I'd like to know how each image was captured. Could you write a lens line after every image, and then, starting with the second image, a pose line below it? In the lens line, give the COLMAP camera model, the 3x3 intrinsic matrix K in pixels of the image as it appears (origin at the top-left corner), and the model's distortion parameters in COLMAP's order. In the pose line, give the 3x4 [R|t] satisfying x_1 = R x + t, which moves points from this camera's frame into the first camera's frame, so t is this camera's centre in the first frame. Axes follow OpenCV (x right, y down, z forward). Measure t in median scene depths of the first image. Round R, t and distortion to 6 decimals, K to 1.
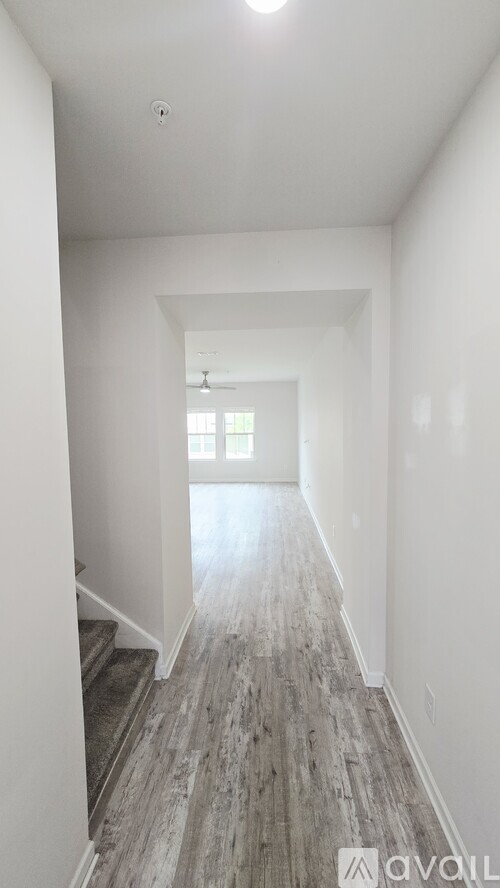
lens RADIAL K [[361.2, 0, 246.1], [0, 361.2, 439.3], [0, 0, 1]] dist [-0.002193, 0.000035]
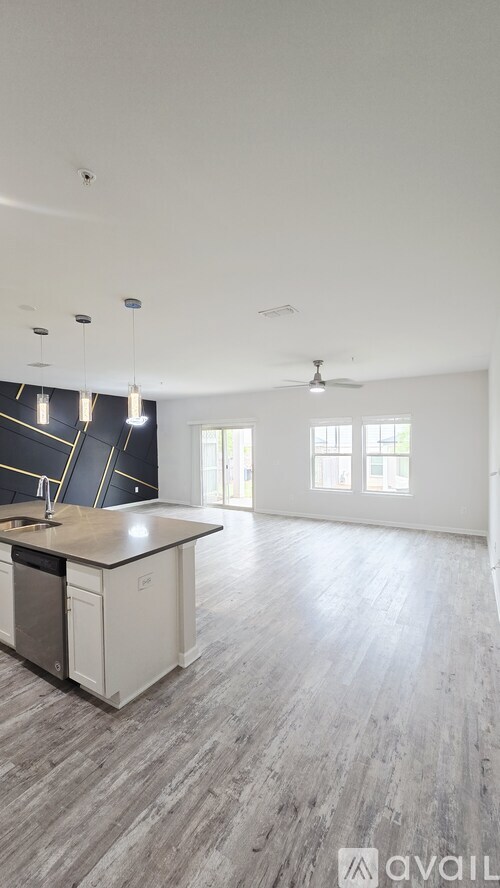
lens RADIAL K [[361.2, 0, 251.0], [0, 361.2, 452.7], [0, 0, 1]] dist [-0.002193, 0.000035]
pose [[0.888304, 0.026447, -0.458494, 0.068489], [-0.028417, 0.999593, 0.002604, -0.014983], [0.458376, 0.010716, 0.888694, 0.293484]]
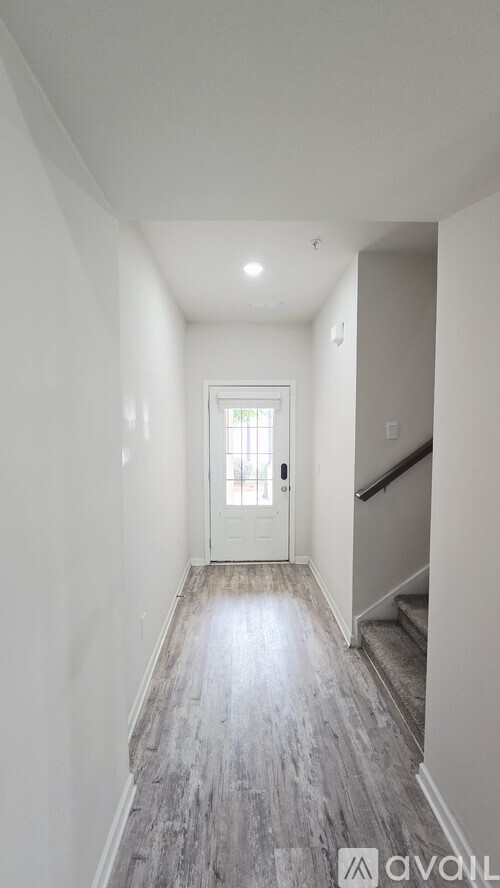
lens RADIAL K [[361.2, 0, 249.4], [0, 361.2, 447.2], [0, 0, 1]] dist [-0.002193, 0.000035]
pose [[-0.994758, 0.024307, -0.099326, 0.181738], [0.014028, 0.994593, 0.102902, -0.056601], [0.101290, 0.100969, -0.989720, 1.822623]]
